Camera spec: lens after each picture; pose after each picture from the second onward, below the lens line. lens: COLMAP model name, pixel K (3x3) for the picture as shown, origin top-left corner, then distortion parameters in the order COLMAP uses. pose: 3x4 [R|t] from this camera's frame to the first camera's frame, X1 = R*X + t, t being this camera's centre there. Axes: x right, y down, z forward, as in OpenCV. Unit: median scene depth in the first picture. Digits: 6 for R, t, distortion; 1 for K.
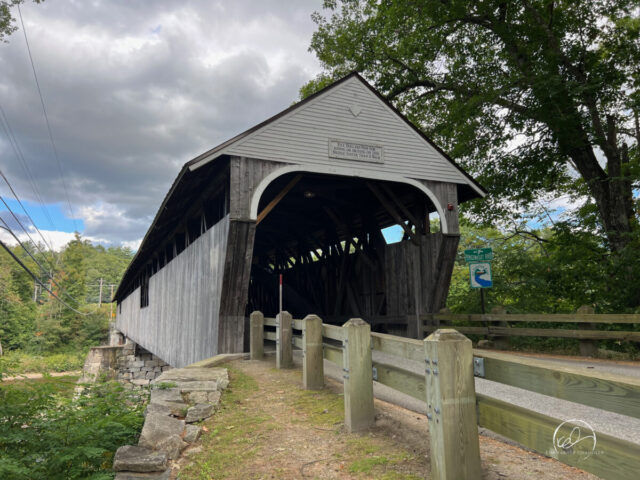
lens RADIAL K [[485.1, 0, 316.5], [0, 485.1, 241.5], [0, 0, 1]] dist [0.081769, -0.081140]
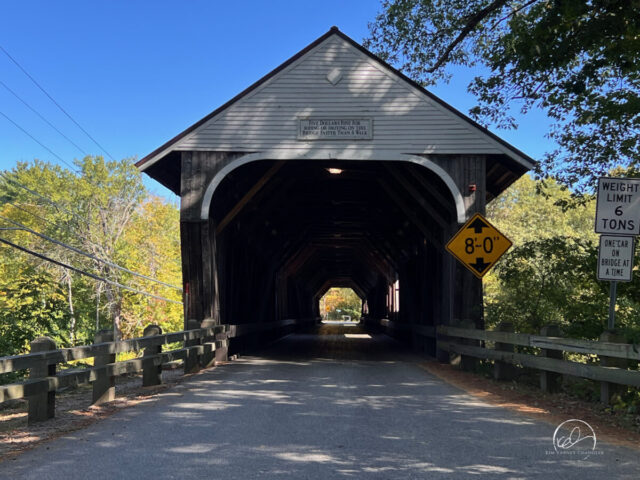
lens RADIAL K [[941.5, 0, 315.4], [0, 941.5, 246.6], [0, 0, 1]] dist [0.218878, 0.000000]
pose [[0.905370, -0.006504, -0.424574, 0.687535], [0.039328, 0.996869, 0.068592, -0.090736], [0.422799, -0.078799, 0.902791, -0.450715]]
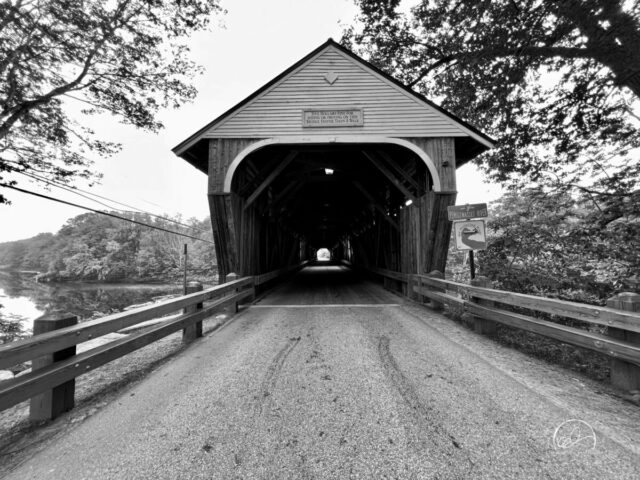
lens RADIAL K [[258.9, 0, 318.9], [0, 258.9, 237.9], [0, 0, 1]] dist [-0.005776, -0.000487]
pose [[0.912012, -0.020879, -0.409632, 0.256423], [0.055377, 0.995827, 0.072535, 0.023192], [0.406409, -0.088837, 0.909362, 0.442335]]
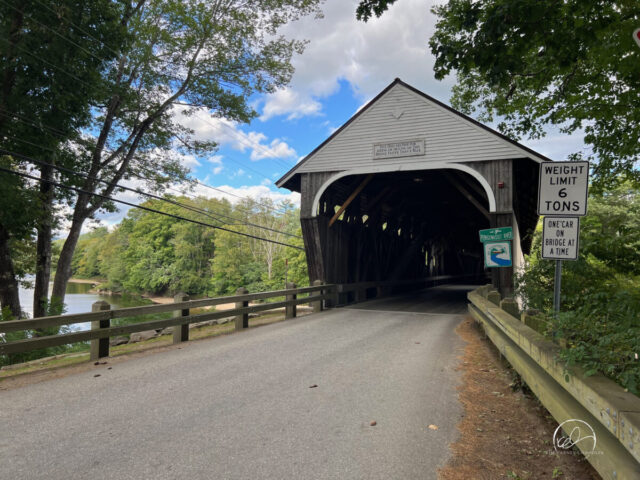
lens RADIAL K [[485.1, 0, 315.9], [0, 485.1, 244.2], [0, 0, 1]] dist [0.081769, -0.081140]
pose [[0.686668, -0.007871, -0.726928, 0.753833], [0.083383, 0.994195, 0.068000, -0.050209], [0.722173, -0.107307, 0.683338, 0.020130]]
